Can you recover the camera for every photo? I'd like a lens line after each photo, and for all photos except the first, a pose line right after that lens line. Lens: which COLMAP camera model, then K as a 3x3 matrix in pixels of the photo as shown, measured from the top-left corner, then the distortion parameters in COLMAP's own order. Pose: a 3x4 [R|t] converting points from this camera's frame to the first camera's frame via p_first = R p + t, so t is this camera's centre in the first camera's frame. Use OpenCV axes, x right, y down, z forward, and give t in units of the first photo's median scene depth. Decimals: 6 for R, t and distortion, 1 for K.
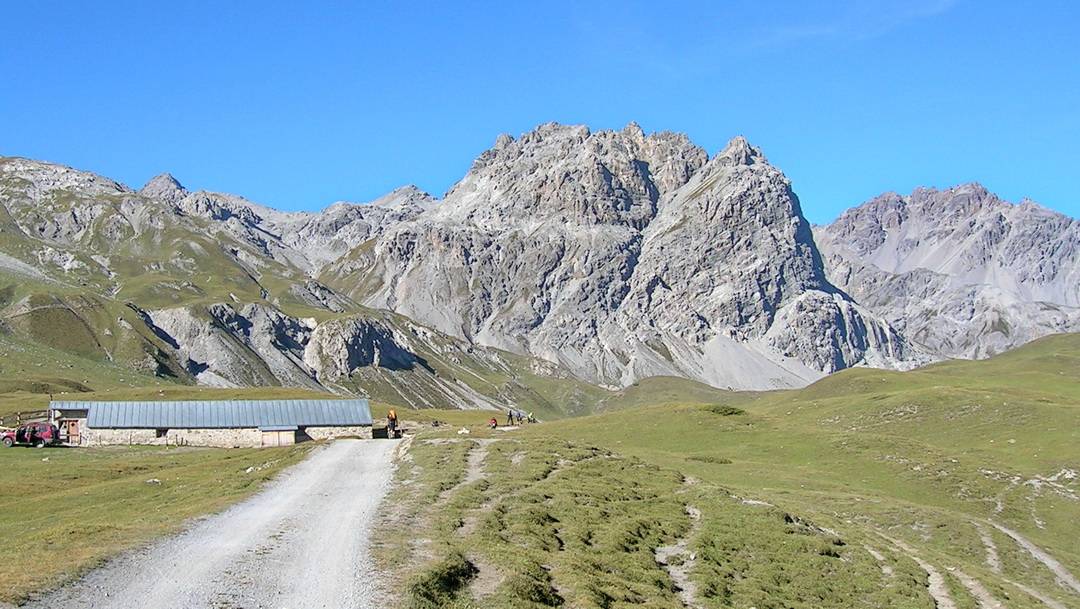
lens RADIAL K [[1075.7, 0, 535.7], [0, 1075.7, 296.1], [0, 0, 1]] dist [-0.023835, 0.000000]
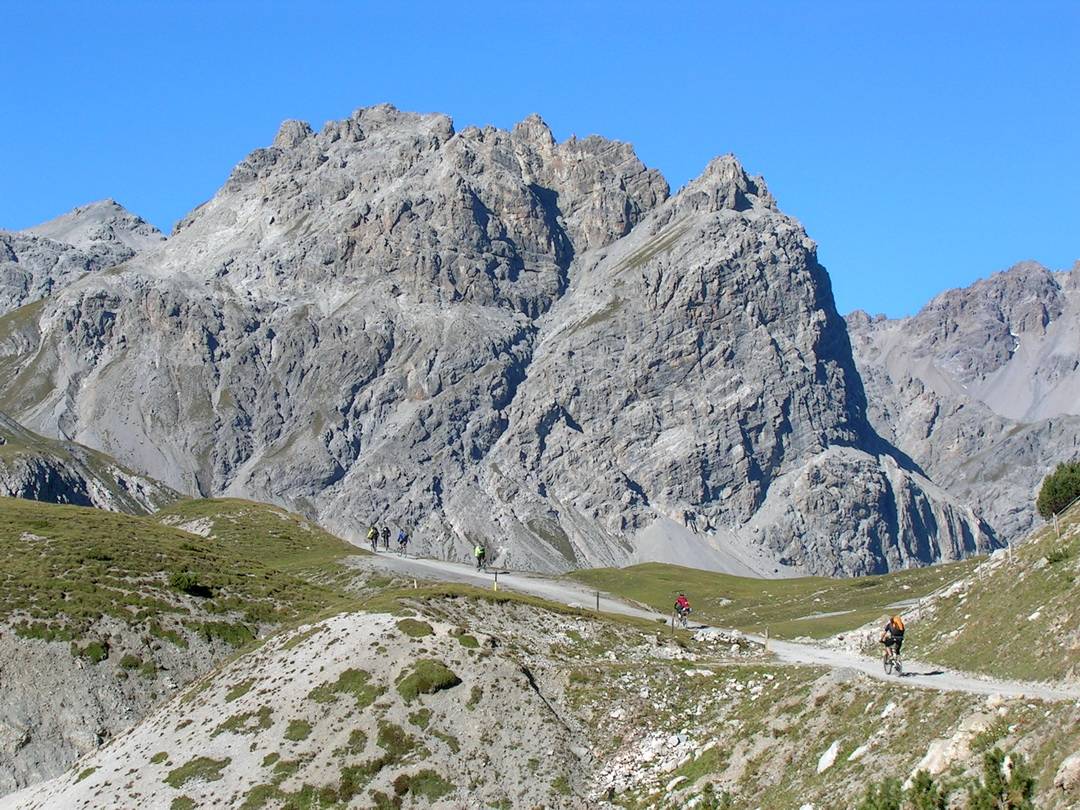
lens RADIAL K [[2798.4, 0, 545.9], [0, 2798.4, 407.2], [0, 0, 1]] dist [0.047855, 0.000000]
pose [[0.995484, 0.060839, 0.072866, 0.002666], [-0.061237, 0.998118, 0.003232, -0.021154], [-0.072532, -0.007680, 0.997337, -0.414635]]
